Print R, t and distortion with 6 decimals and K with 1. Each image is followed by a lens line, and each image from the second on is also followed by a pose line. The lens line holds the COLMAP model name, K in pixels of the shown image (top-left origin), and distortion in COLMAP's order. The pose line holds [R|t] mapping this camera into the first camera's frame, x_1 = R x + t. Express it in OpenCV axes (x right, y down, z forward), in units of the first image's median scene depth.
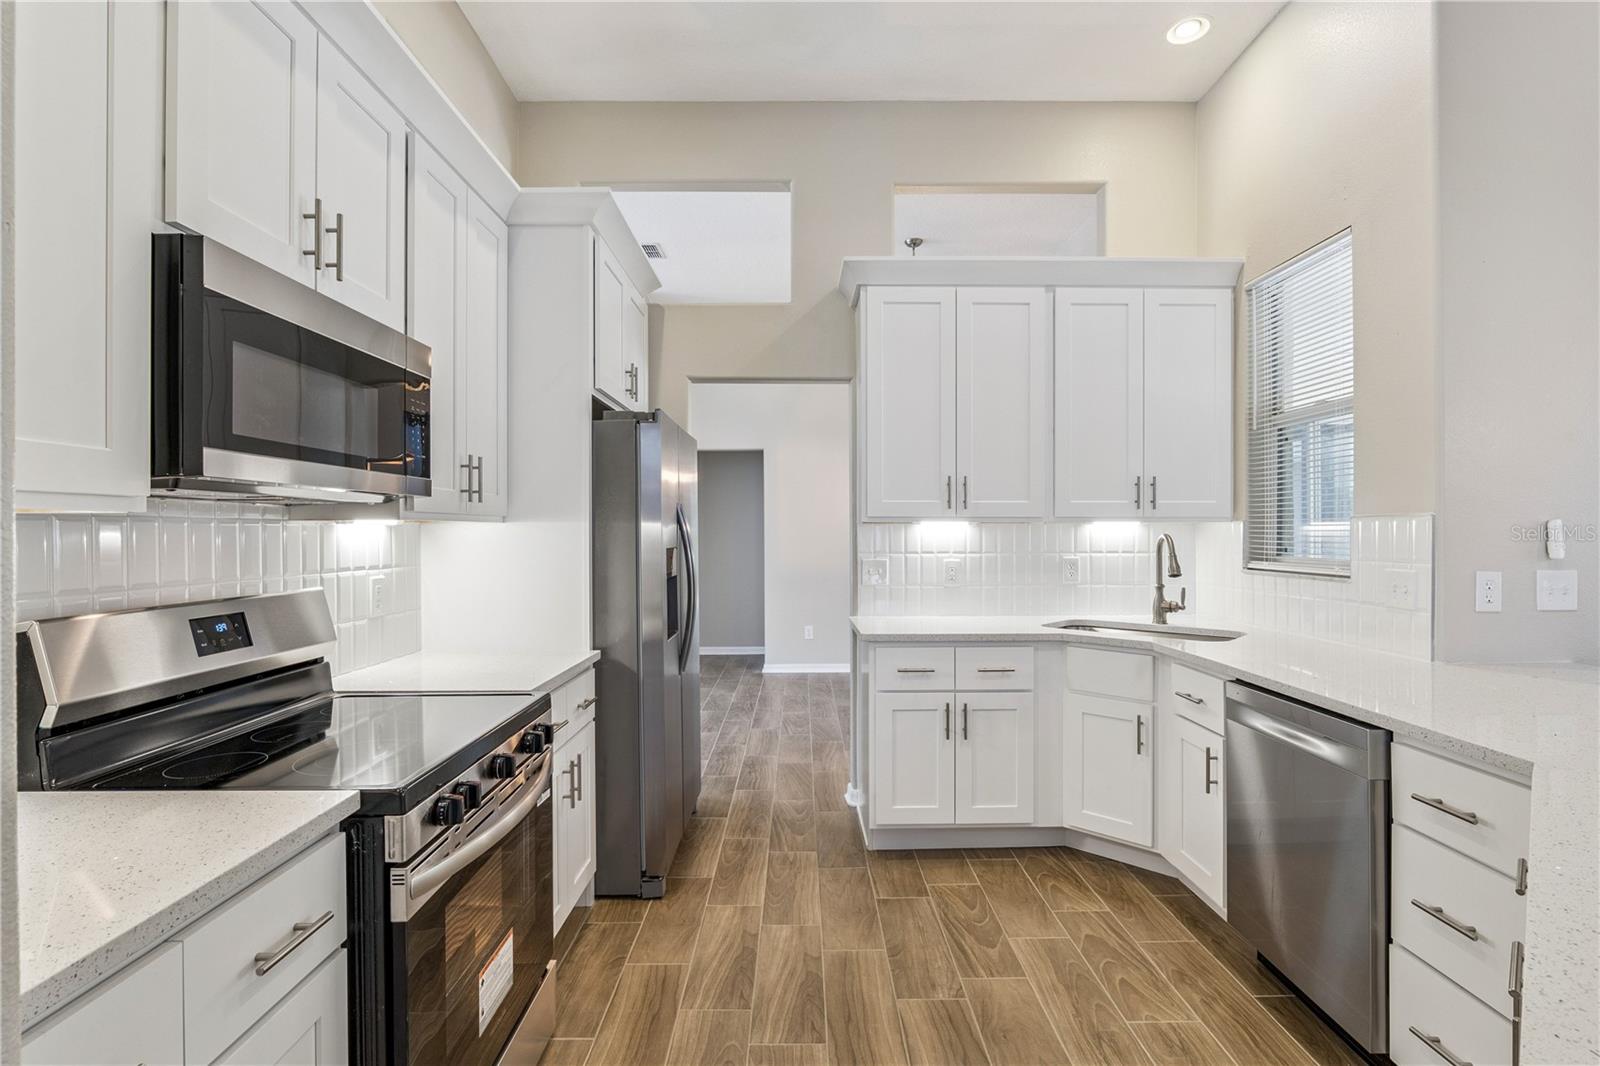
lens RADIAL K [[757.0, 0, 795.5], [0, 757.0, 531.2], [0, 0, 1]] dist [-0.020647, 0.004000]
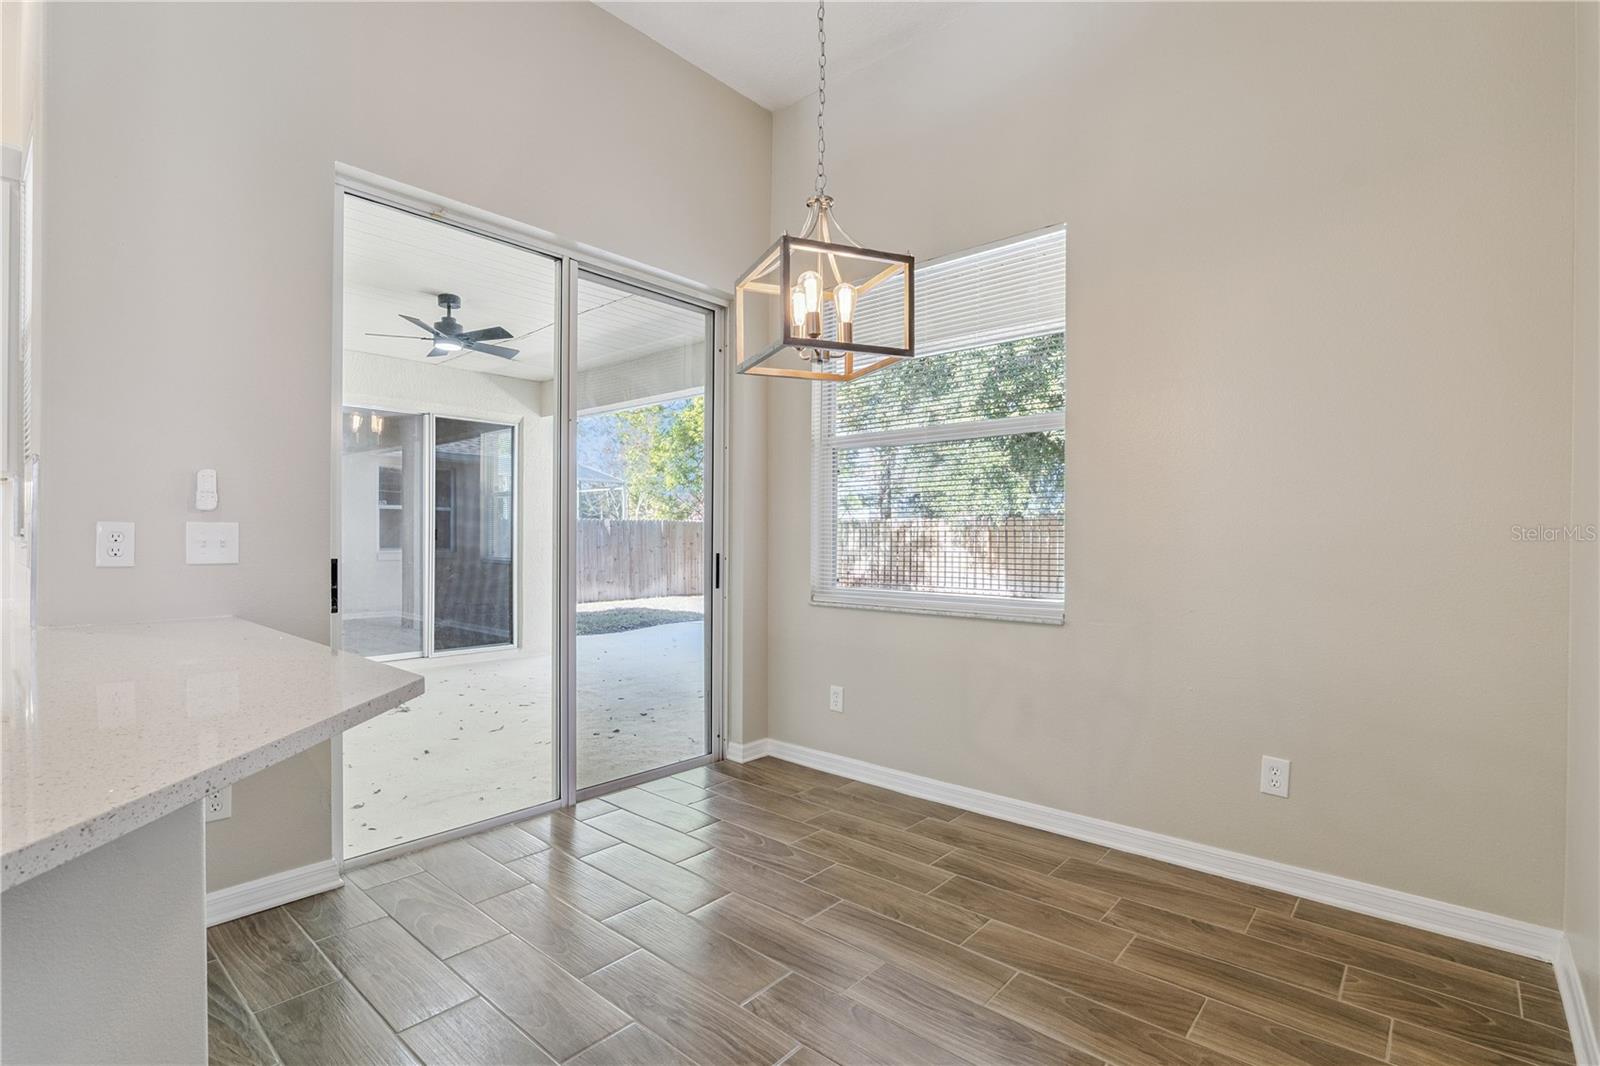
lens RADIAL K [[757.0, 0, 810.8], [0, 757.0, 542.2], [0, 0, 1]] dist [-0.020647, 0.004000]
pose [[0.661025, 0.000671, 0.750364, 0.676577], [-0.007109, 0.999960, 0.005368, 0.056052], [-0.750330, -0.008883, 0.661003, -0.190279]]
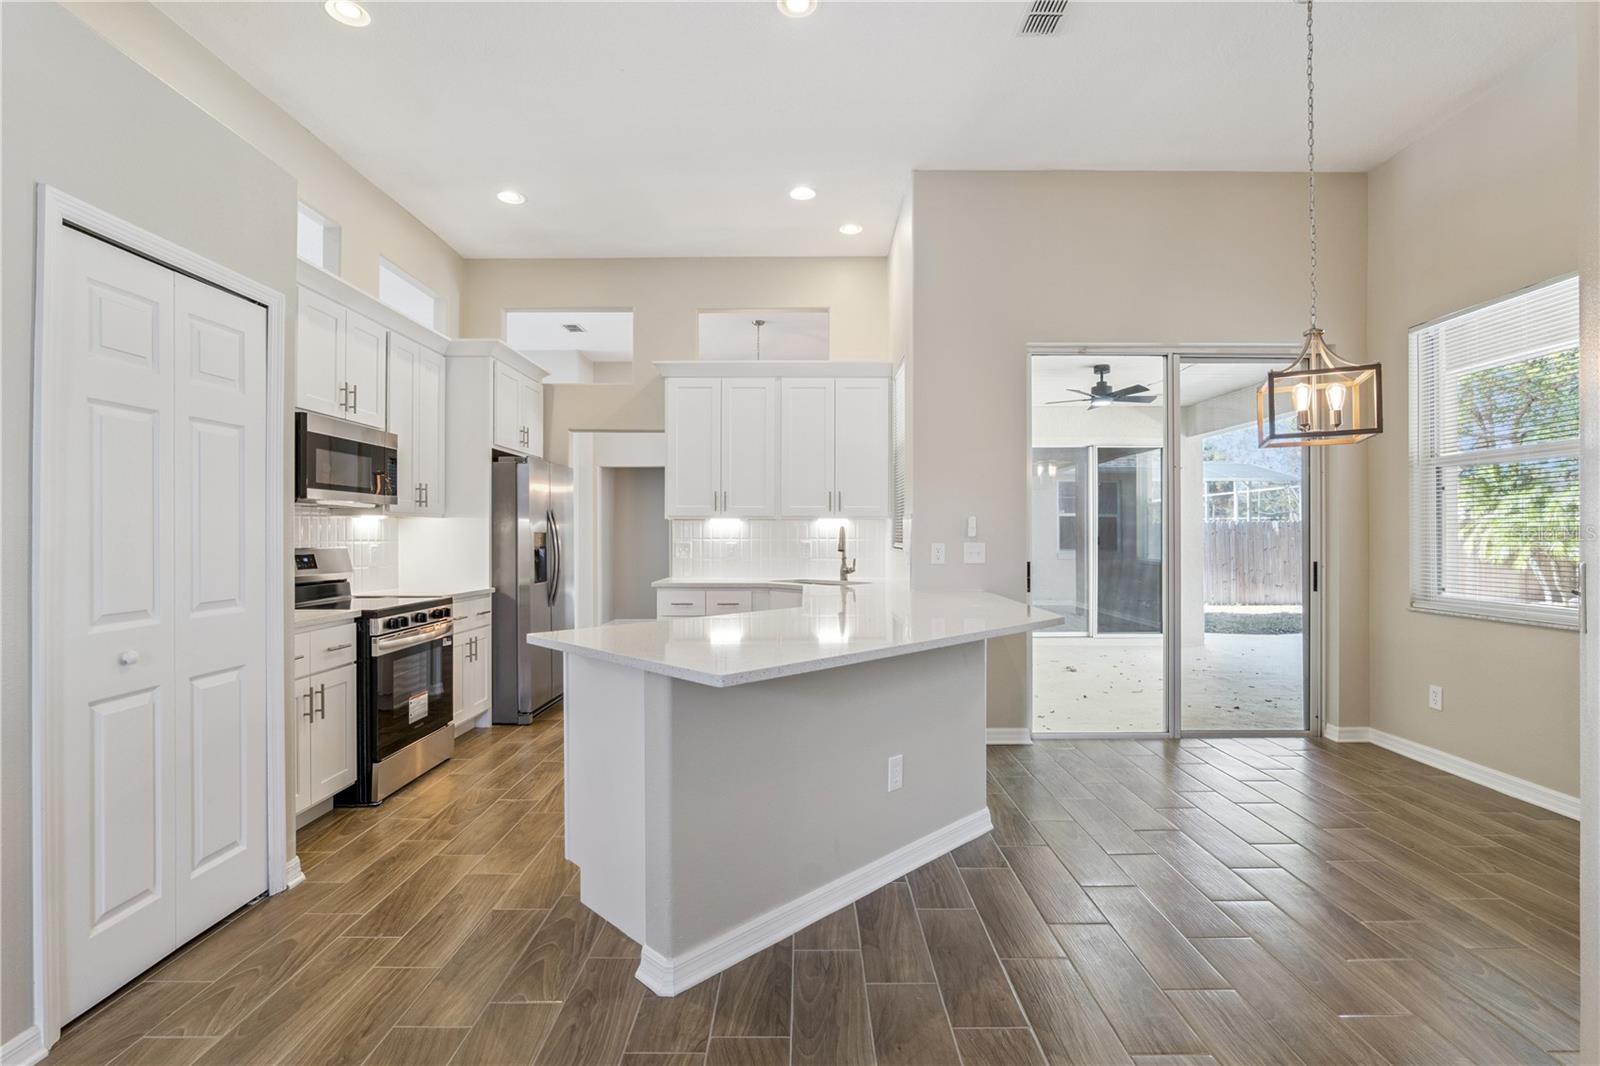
lens RADIAL K [[757.0, 0, 797.1], [0, 757.0, 527.6], [0, 0, 1]] dist [-0.020647, 0.004000]
pose [[0.999942, 0.001984, -0.010541, 0.488607], [-0.002070, 0.999965, -0.008124, 0.024723], [0.010525, 0.008145, 0.999911, -0.815011]]
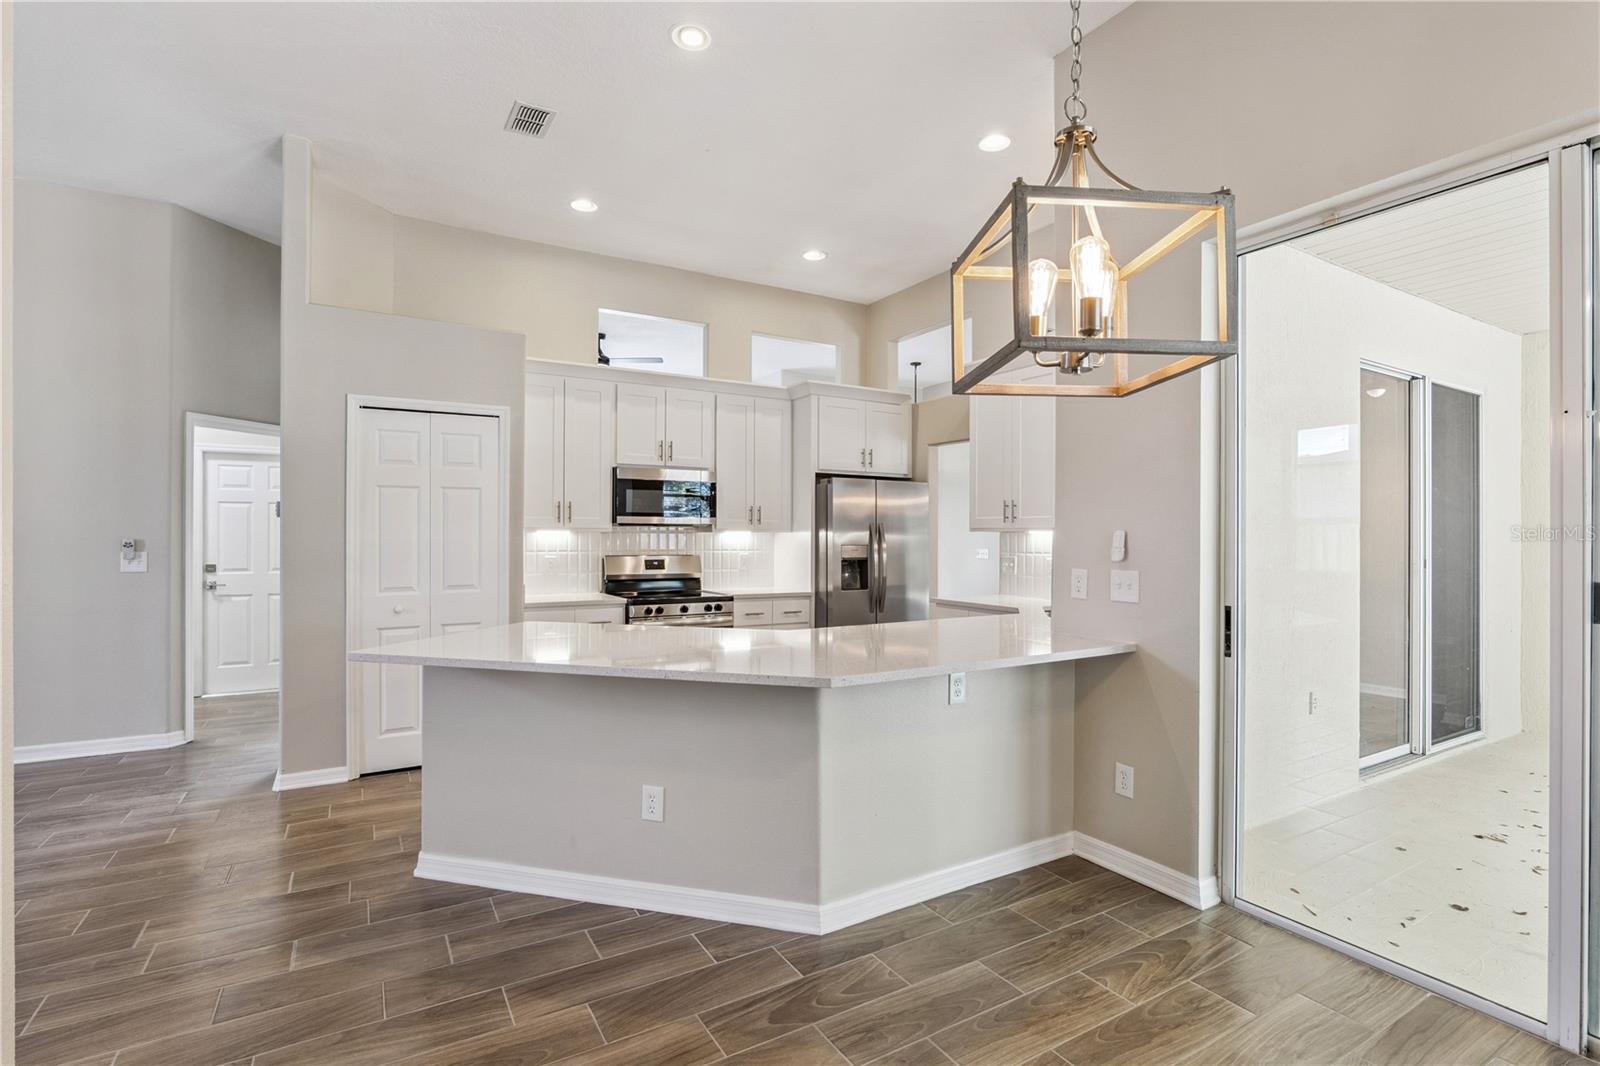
lens RADIAL K [[757.0, 0, 790.5], [0, 757.0, 531.1], [0, 0, 1]] dist [-0.020647, 0.004000]
pose [[0.490174, -0.000127, -0.871625, 1.570844], [-0.002524, 0.999996, -0.001565, -0.009935], [0.871621, 0.002967, 0.490171, -0.116239]]
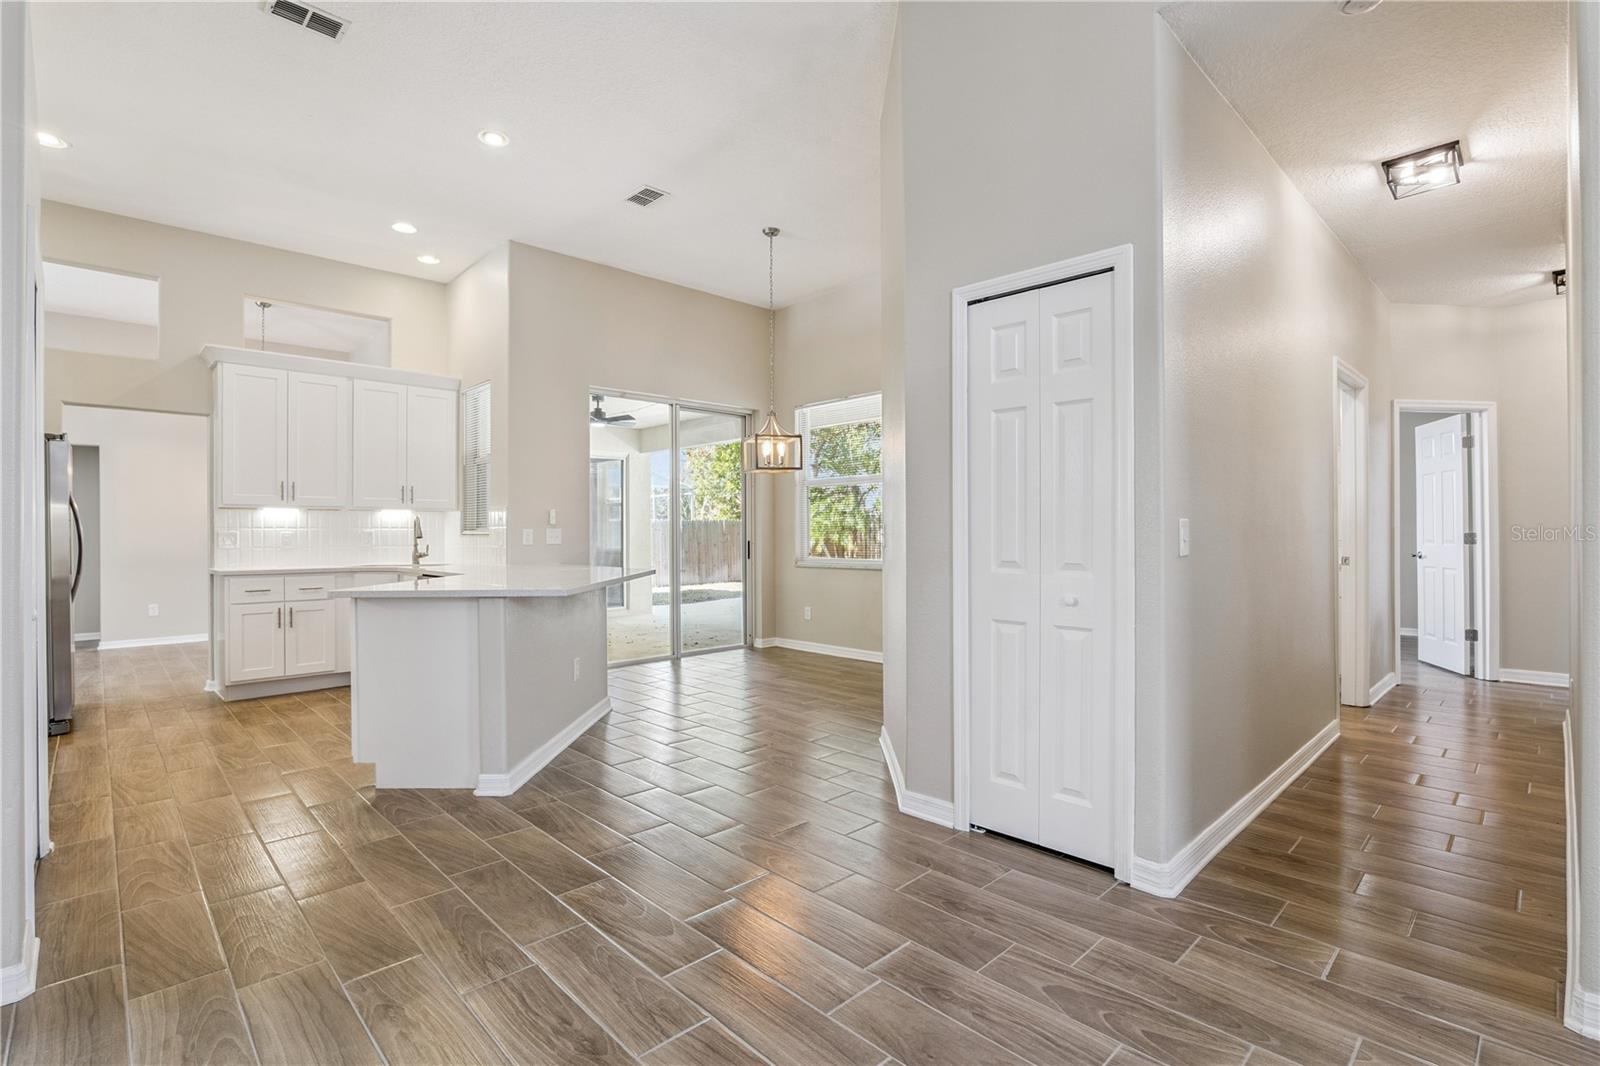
lens RADIAL K [[757.0, 0, 816.0], [0, 757.0, 532.2], [0, 0, 1]] dist [-0.020647, 0.004000]
pose [[0.715381, 0.000003, 0.698735, -0.144939], [0.002130, 0.999995, -0.002185, 0.060221], [-0.698731, 0.003052, 0.715378, -1.293558]]
